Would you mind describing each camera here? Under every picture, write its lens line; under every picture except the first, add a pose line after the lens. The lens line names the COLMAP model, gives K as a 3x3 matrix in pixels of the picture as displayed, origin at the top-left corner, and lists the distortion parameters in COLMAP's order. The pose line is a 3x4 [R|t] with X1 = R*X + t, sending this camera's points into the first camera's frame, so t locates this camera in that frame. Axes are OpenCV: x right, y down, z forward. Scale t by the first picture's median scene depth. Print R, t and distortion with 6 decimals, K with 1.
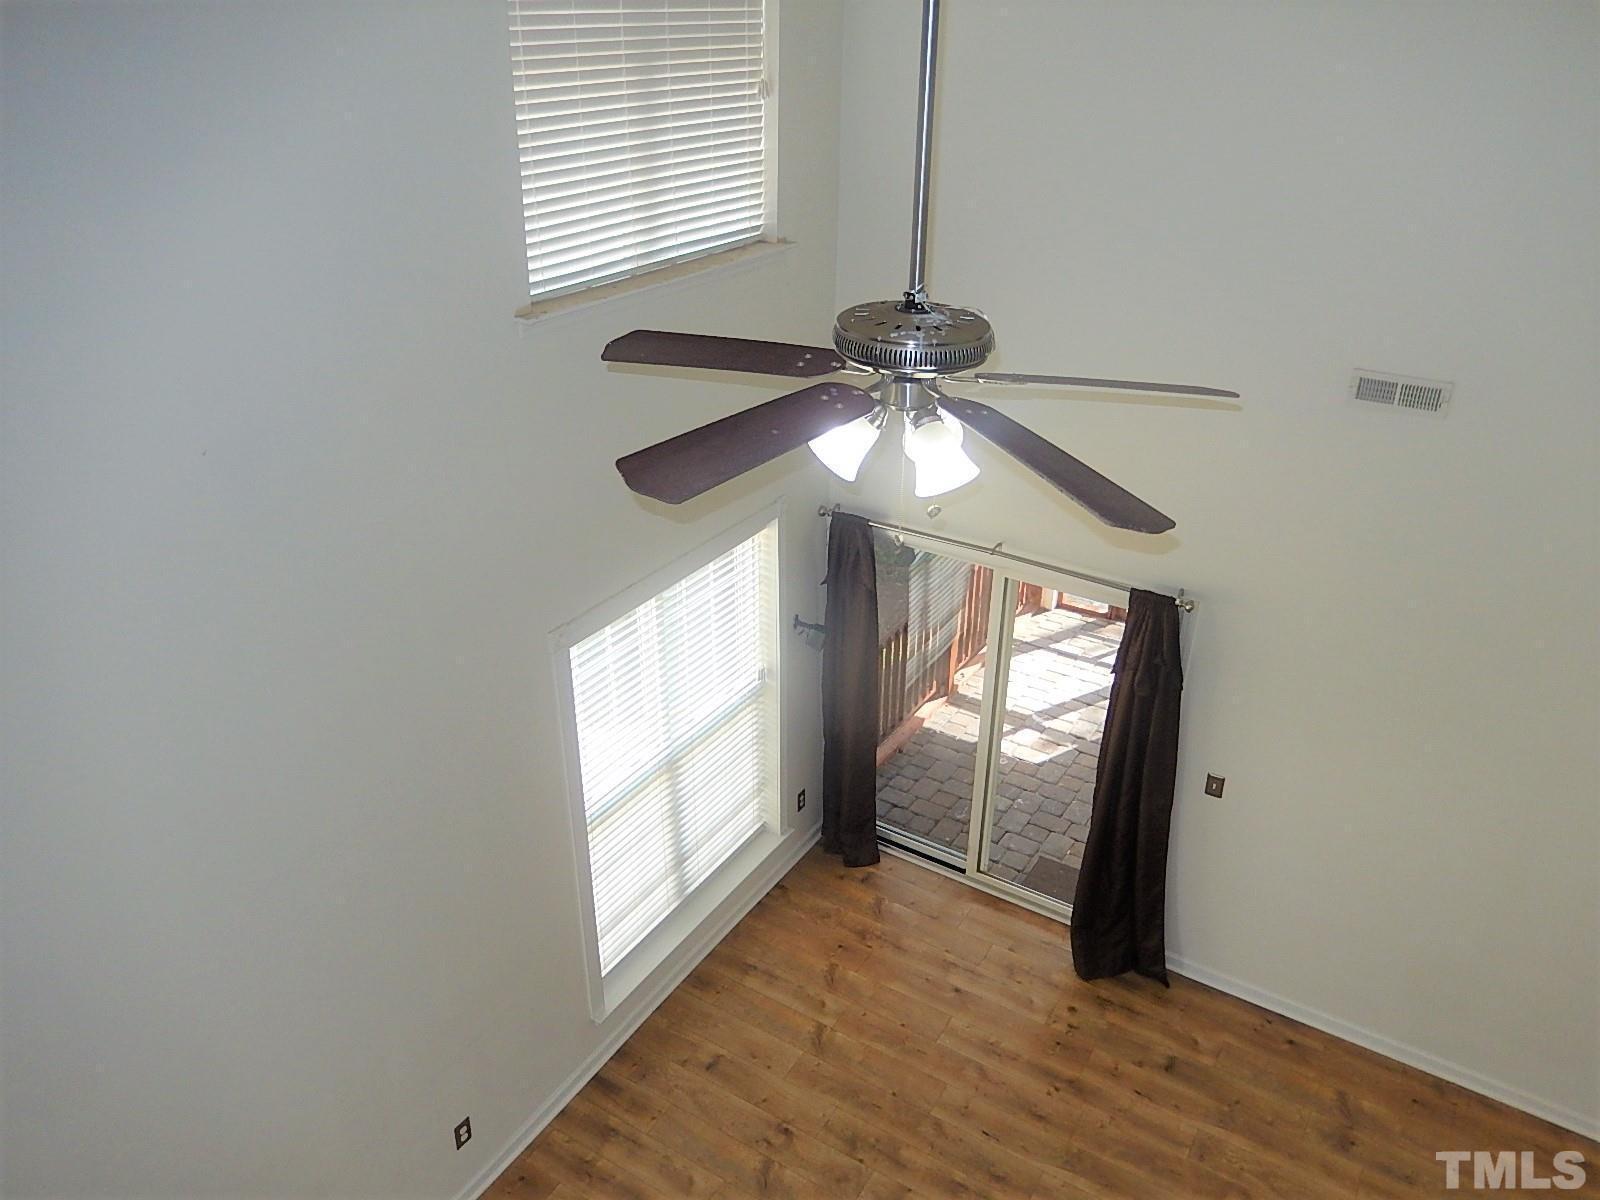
lens RADIAL K [[1202.5, 0, 803.6], [0, 1202.5, 603.9], [0, 0, 1]] dist [0.020767, 0.003790]
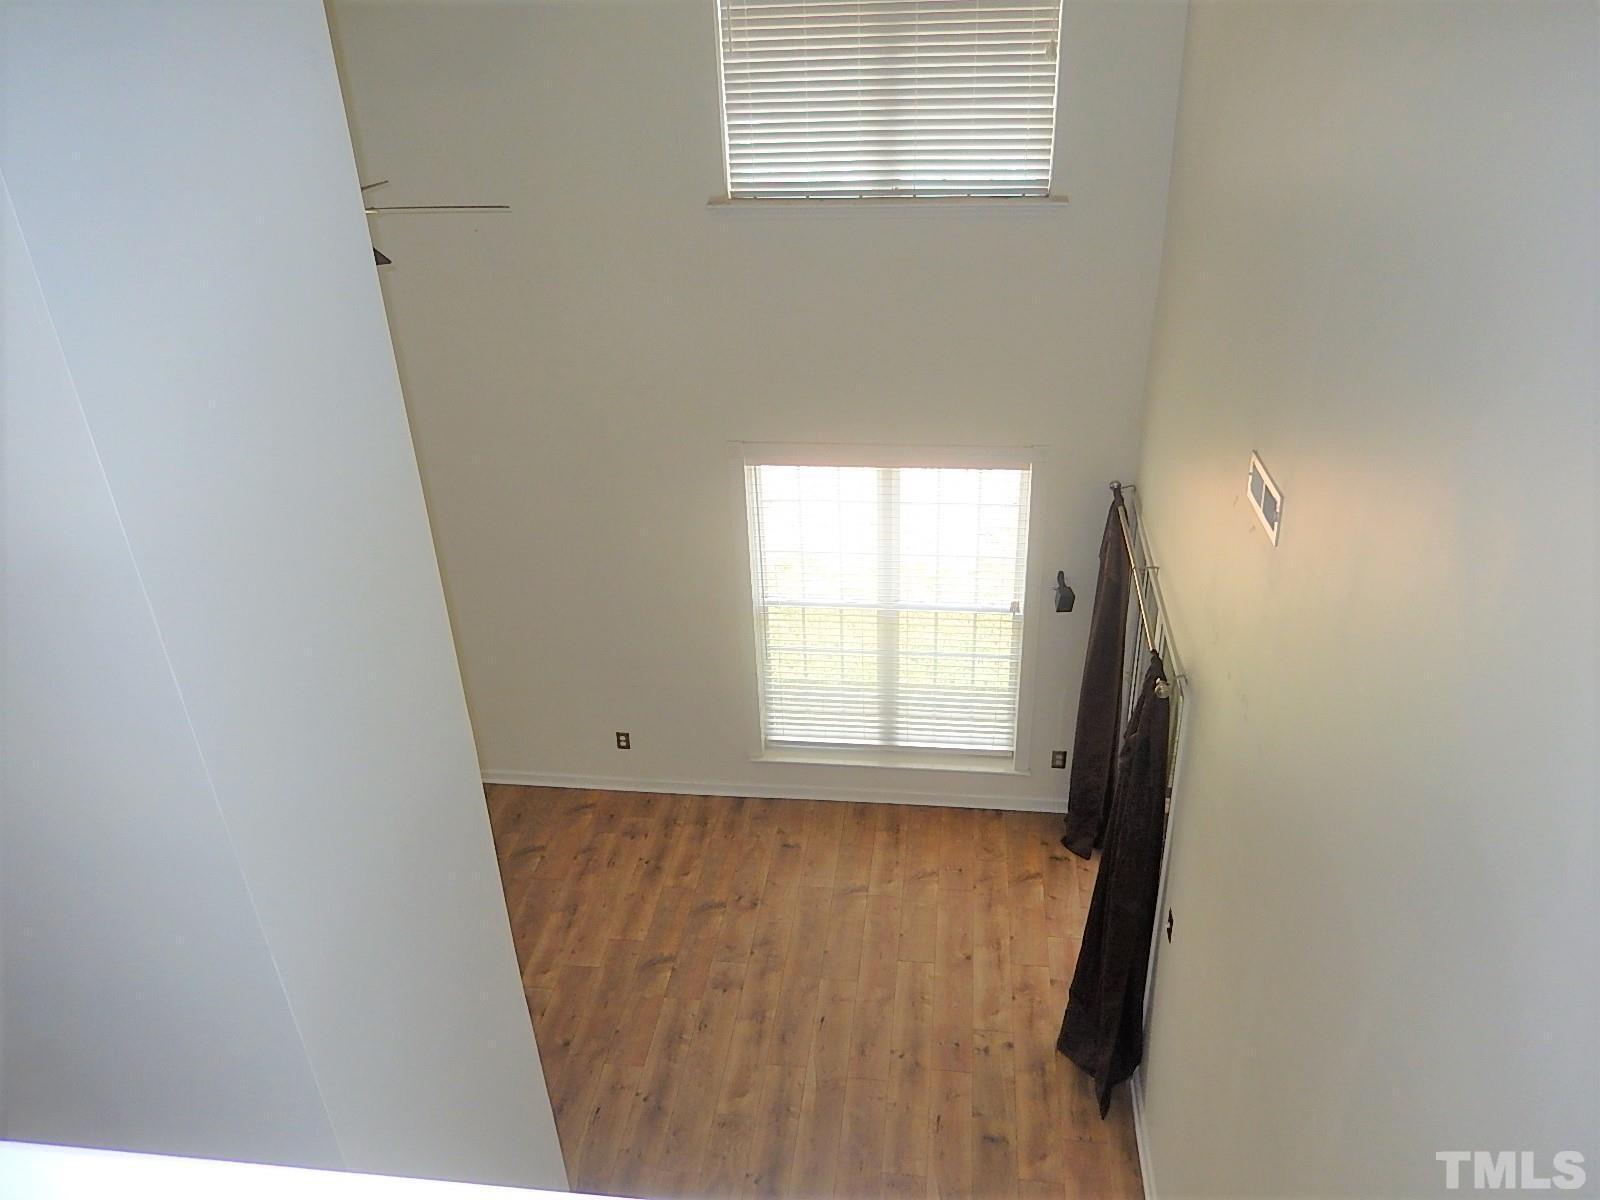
lens RADIAL K [[1202.5, 0, 803.6], [0, 1202.5, 603.9], [0, 0, 1]] dist [0.020767, 0.003790]
pose [[0.410262, 0.420704, -0.809131, 0.835862], [-0.383321, 0.884606, 0.265588, -0.173303], [0.827496, 0.201196, 0.524186, 0.321048]]
